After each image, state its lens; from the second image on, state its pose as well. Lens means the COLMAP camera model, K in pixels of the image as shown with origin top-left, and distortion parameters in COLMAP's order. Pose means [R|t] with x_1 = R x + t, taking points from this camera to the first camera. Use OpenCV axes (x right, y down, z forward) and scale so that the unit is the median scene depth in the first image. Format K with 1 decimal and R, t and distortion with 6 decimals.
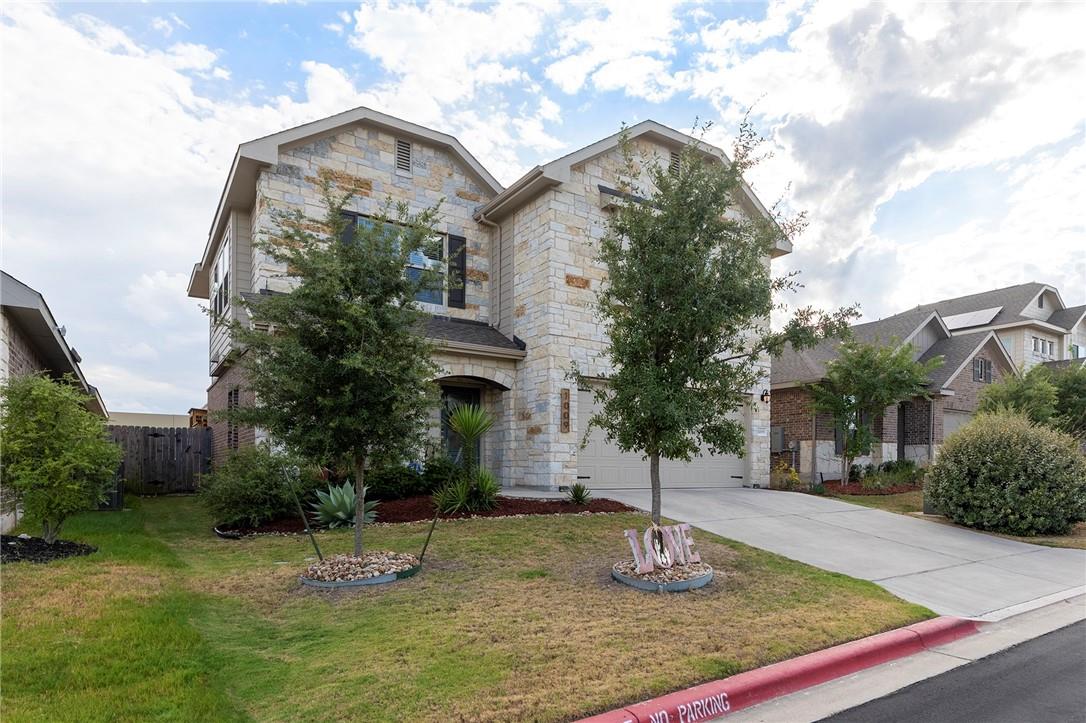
lens RADIAL K [[496.0, 0, 550.7], [0, 496.0, 371.8], [0, 0, 1]] dist [0.000456, -0.000417]
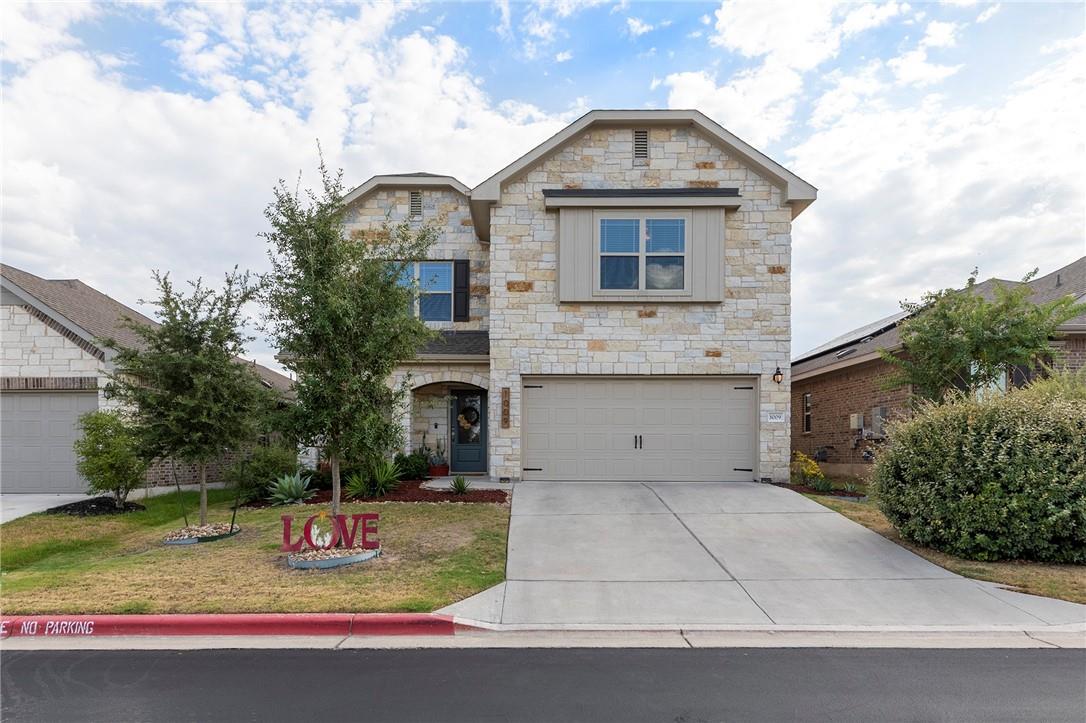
lens RADIAL K [[486.0, 0, 548.7], [0, 486.0, 361.4], [0, 0, 1]] dist [-0.001492, -0.000208]
pose [[0.884219, -0.092925, -0.457736, 0.567612], [0.091979, 0.995462, -0.024410, 0.011021], [0.457927, -0.020518, 0.888753, 0.091686]]
